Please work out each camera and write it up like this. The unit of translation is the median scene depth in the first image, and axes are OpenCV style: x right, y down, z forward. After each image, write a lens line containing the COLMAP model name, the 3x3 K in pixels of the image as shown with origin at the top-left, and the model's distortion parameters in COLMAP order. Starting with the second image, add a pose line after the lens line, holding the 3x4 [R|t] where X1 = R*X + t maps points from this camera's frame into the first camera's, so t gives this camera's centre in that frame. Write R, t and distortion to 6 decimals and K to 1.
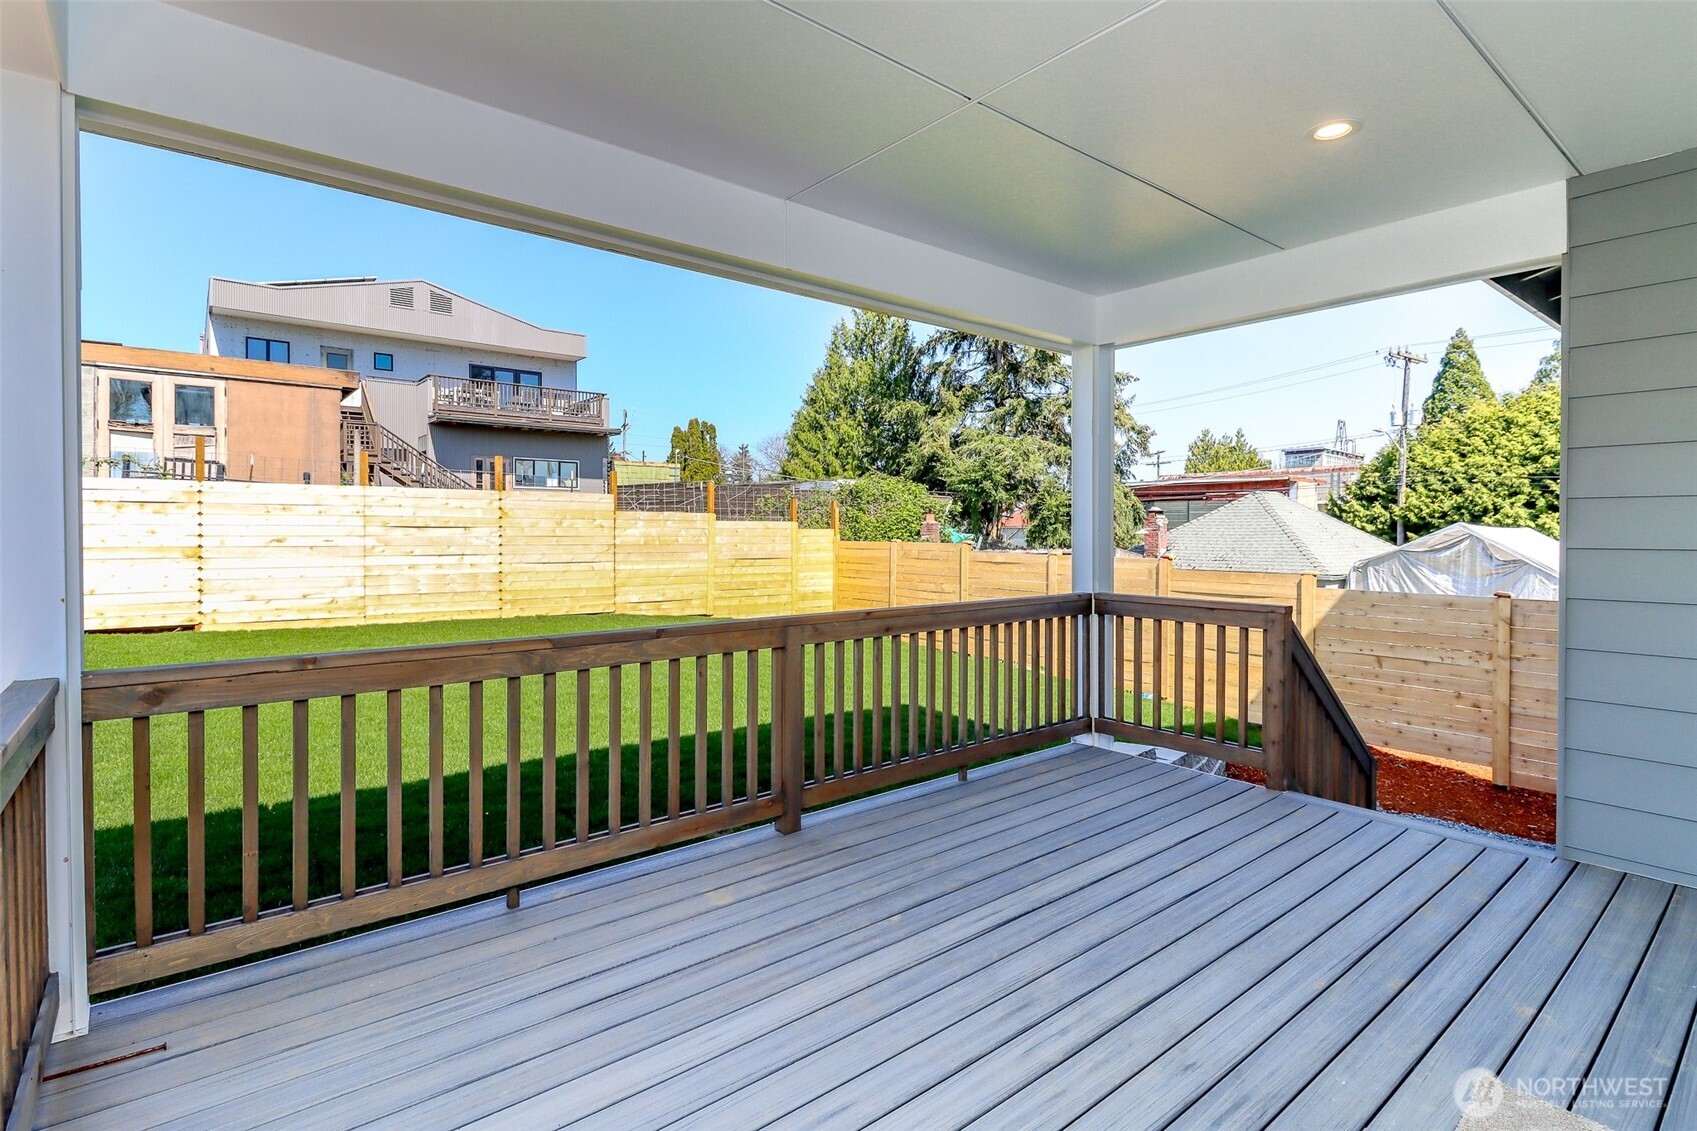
lens RADIAL K [[788.1, 0, 859.0], [0, 788.1, 542.3], [0, 0, 1]] dist [0.001563, 0.000789]
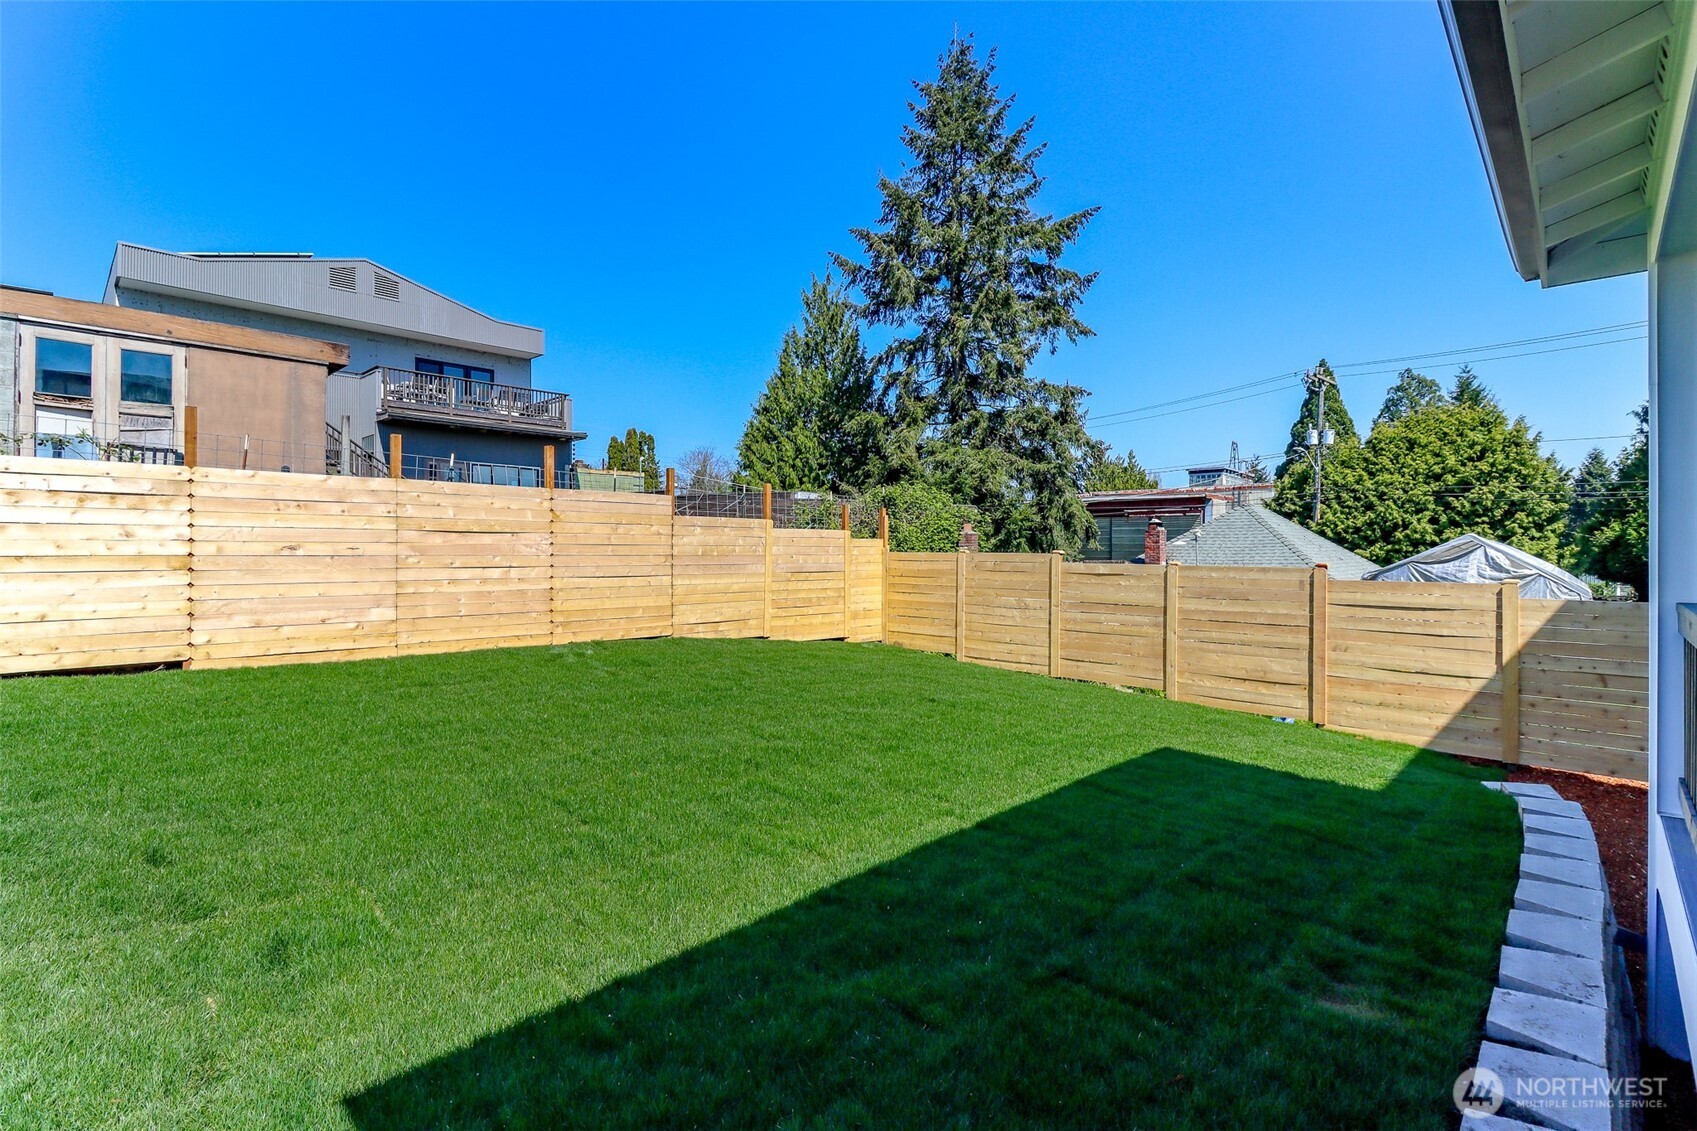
lens RADIAL K [[792.4, 0, 850.5], [0, 792.4, 554.8], [0, 0, 1]] dist [-0.000349, -0.000723]
pose [[0.995340, -0.003357, 0.096365, -0.130228], [0.003933, 0.999976, -0.005787, 0.005280], [-0.096343, 0.006139, 0.995329, 0.089759]]
